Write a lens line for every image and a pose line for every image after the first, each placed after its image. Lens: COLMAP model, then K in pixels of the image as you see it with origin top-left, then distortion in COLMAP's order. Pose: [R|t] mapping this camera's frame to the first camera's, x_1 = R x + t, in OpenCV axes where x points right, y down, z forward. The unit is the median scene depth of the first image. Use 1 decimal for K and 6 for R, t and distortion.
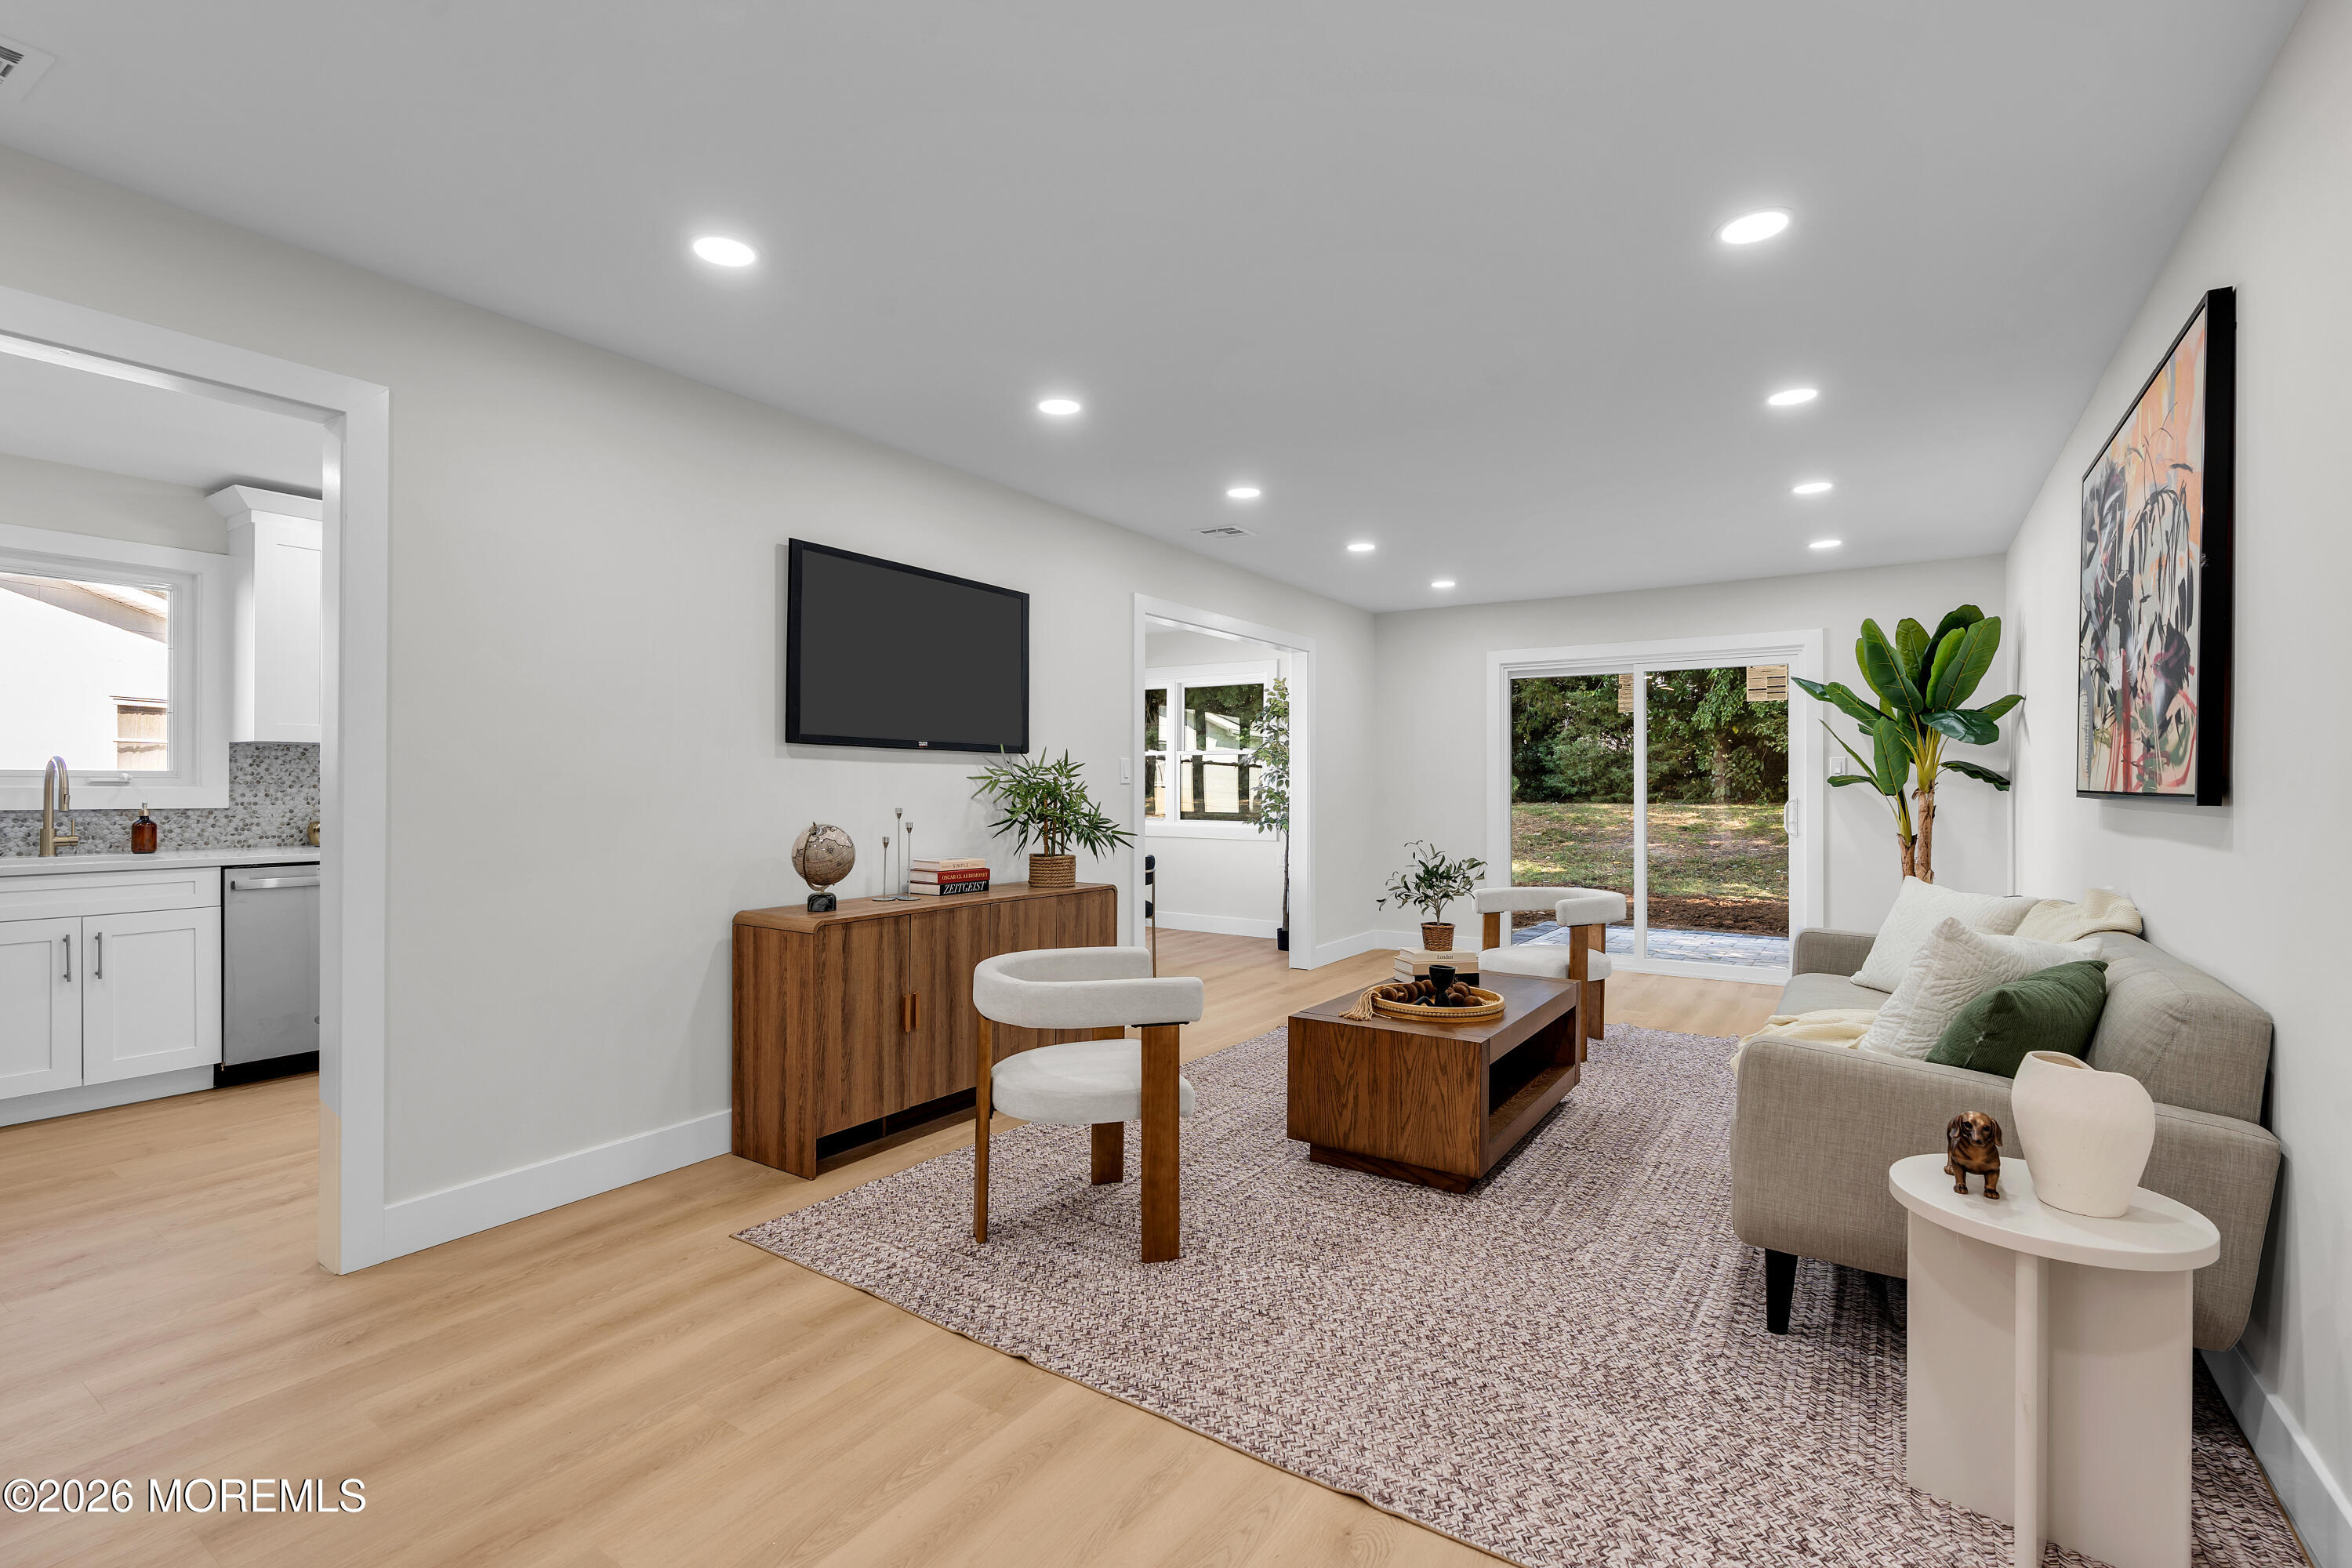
lens RADIAL K [[1059.9, 0, 1169.1], [0, 1059.9, 784.3], [0, 0, 1]] dist [-0.013560, 0.005343]
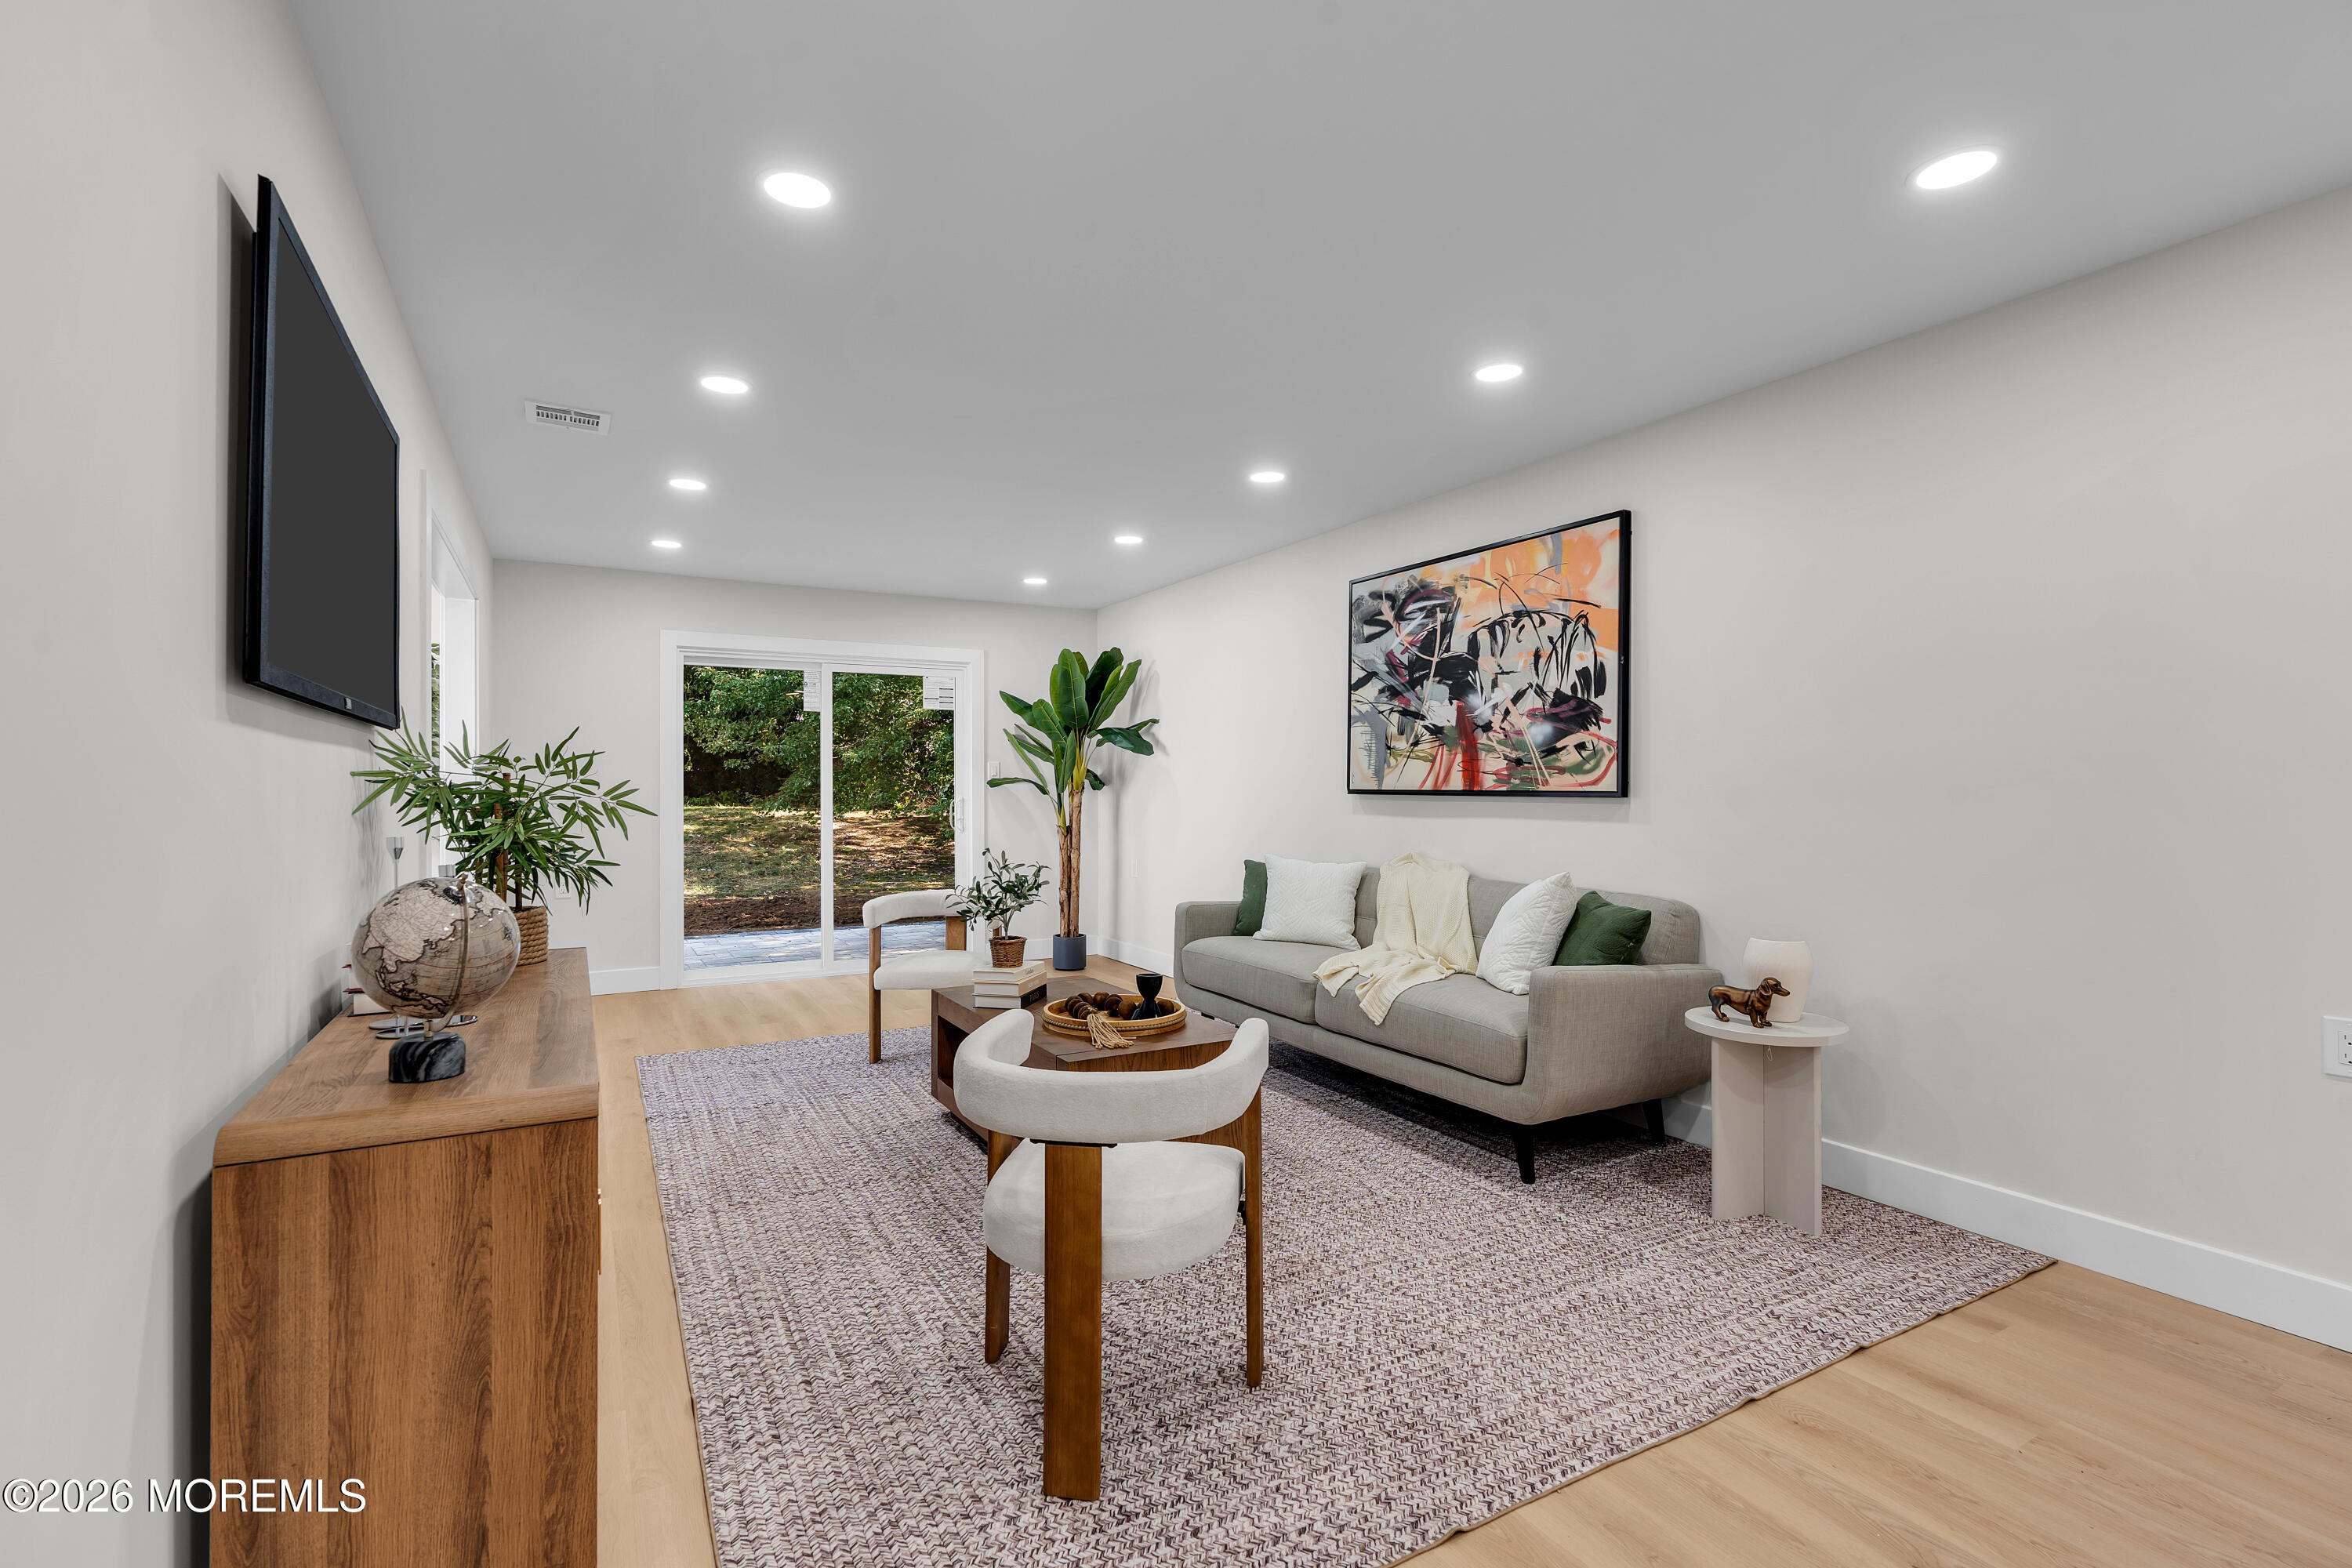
lens RADIAL K [[1059.9, 0, 1165.0], [0, 1059.9, 792.8], [0, 0, 1]] dist [-0.013560, 0.005343]
pose [[0.450888, -0.006767, 0.892555, -0.492744], [0.000005, 0.999971, 0.007578, -0.001111], [-0.892581, -0.003412, 0.450875, 0.454461]]
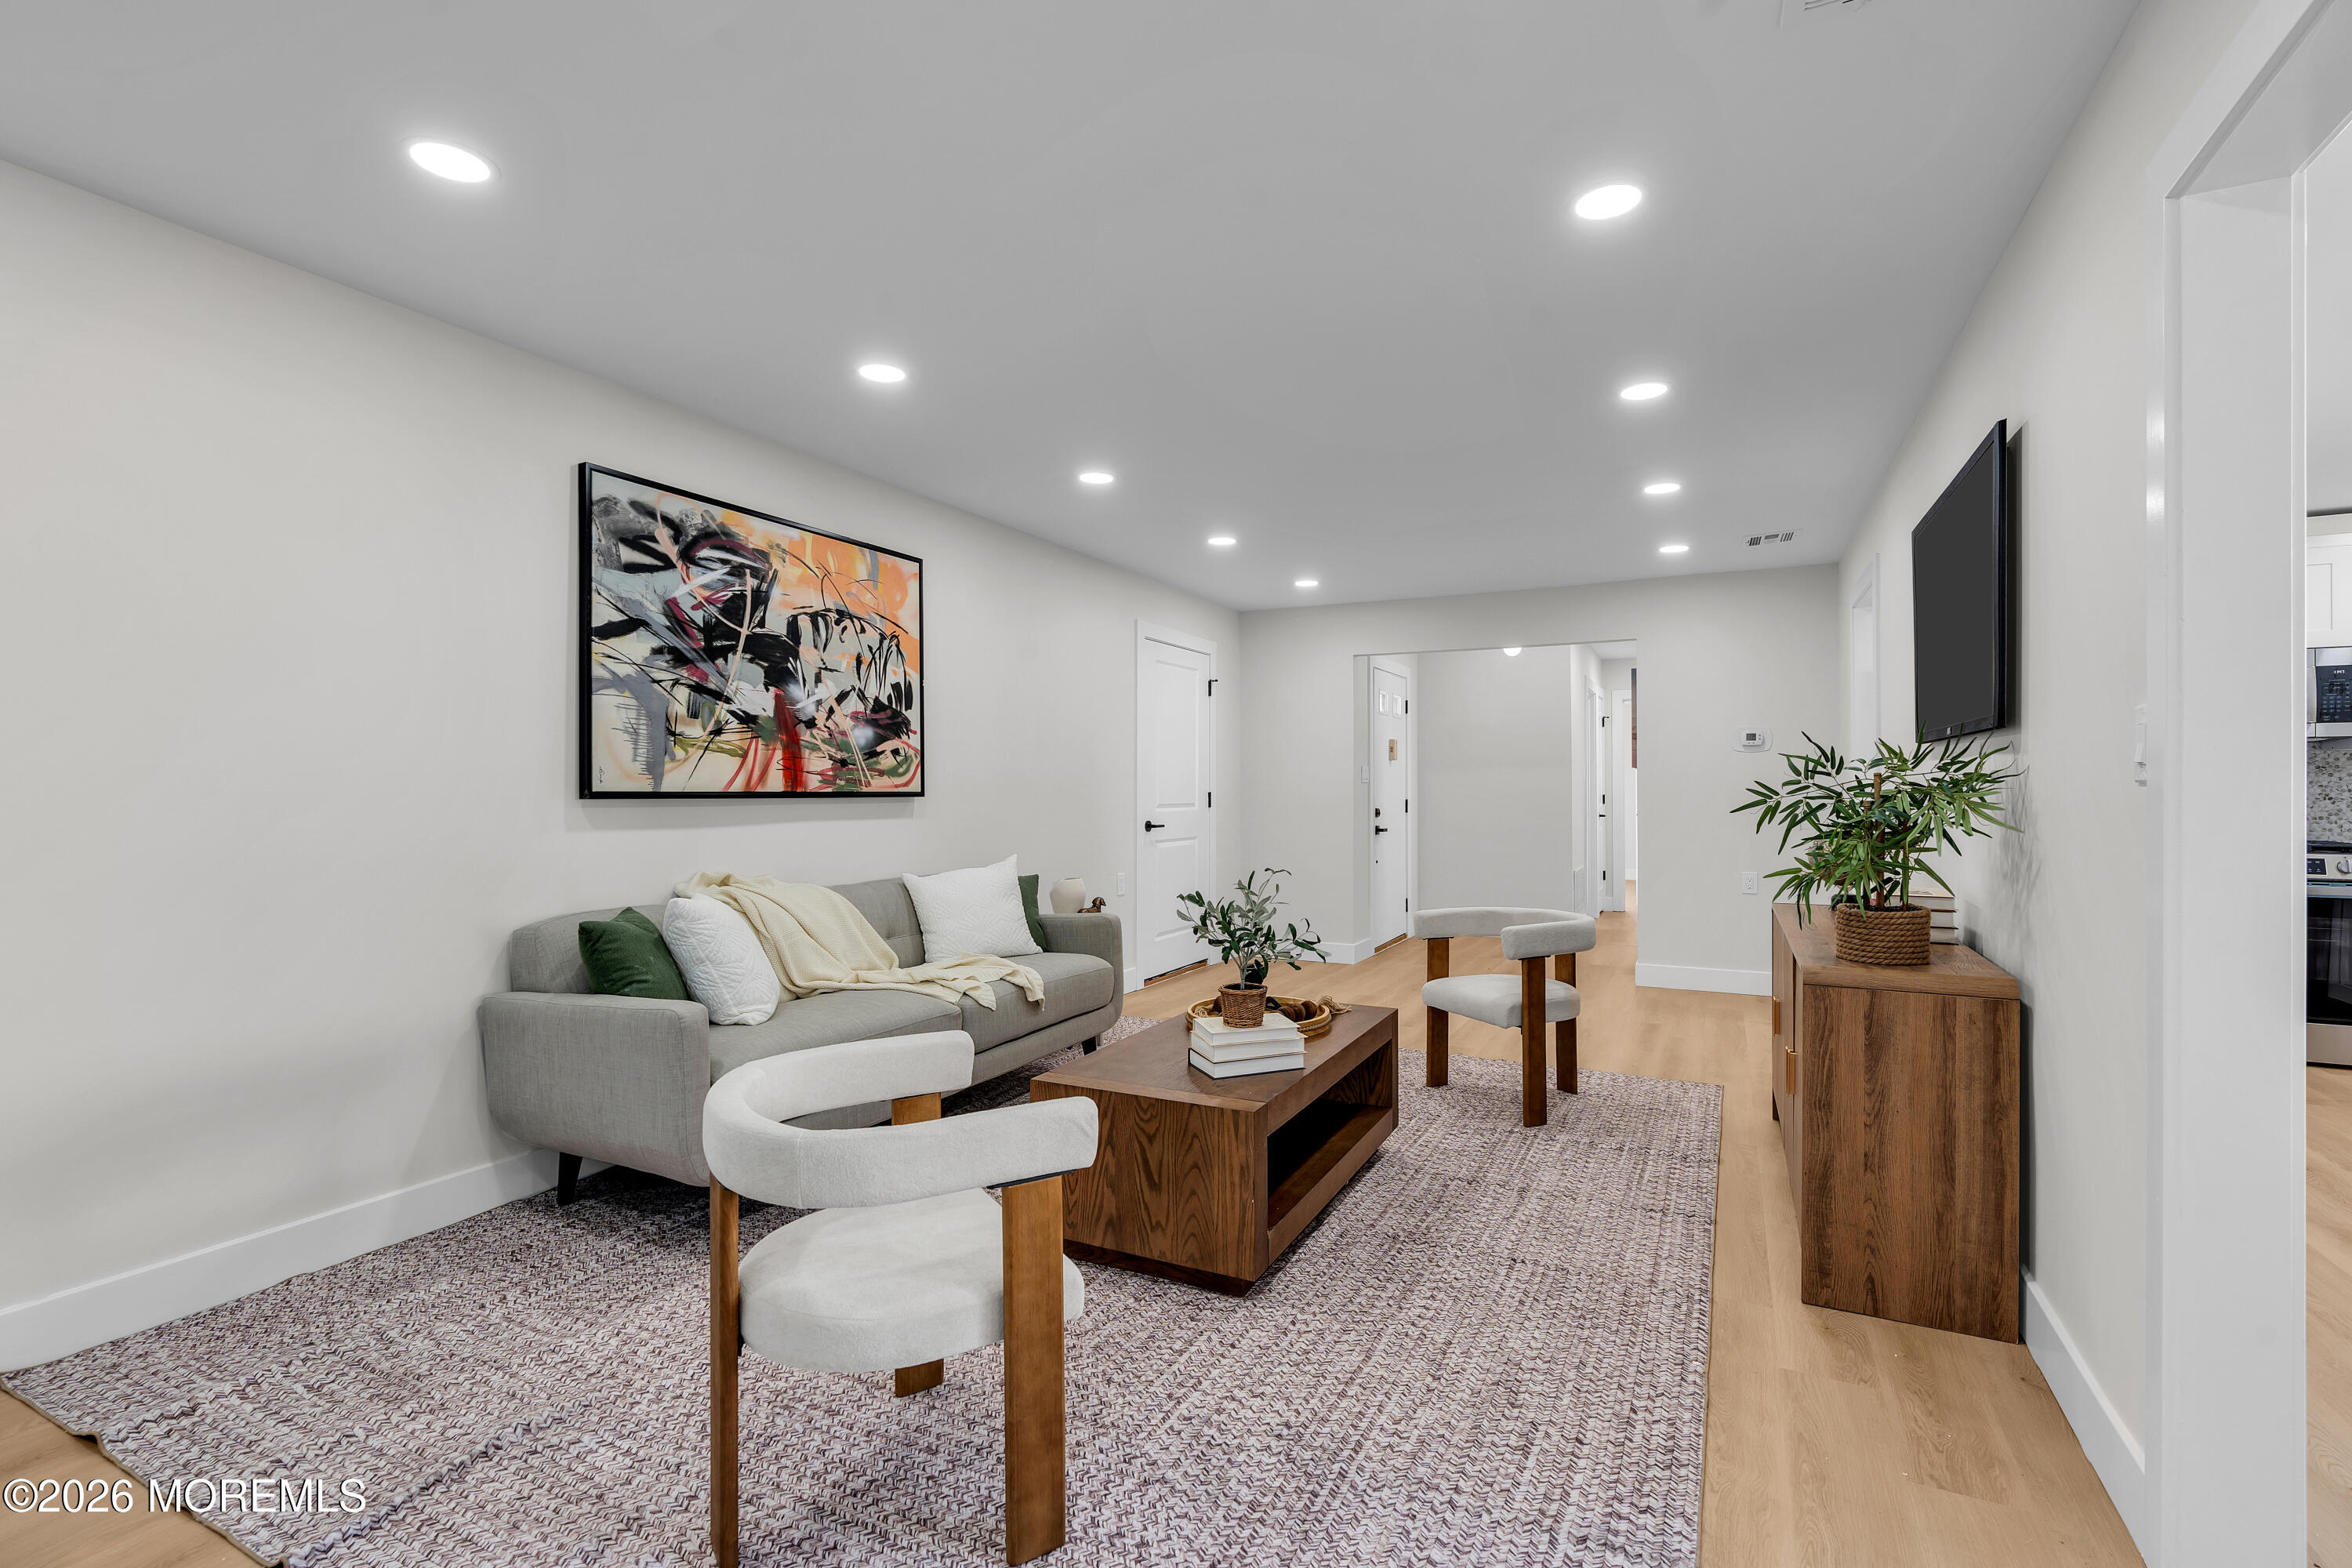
lens RADIAL K [[1059.9, 0, 1166.9], [0, 1059.9, 756.5], [0, 0, 1]] dist [-0.013560, 0.005343]
pose [[-0.993776, -0.005260, -0.111275, 0.373060], [-0.001840, 0.999523, -0.030815, 0.001301], [0.111384, -0.030419, -0.993312, 1.640978]]
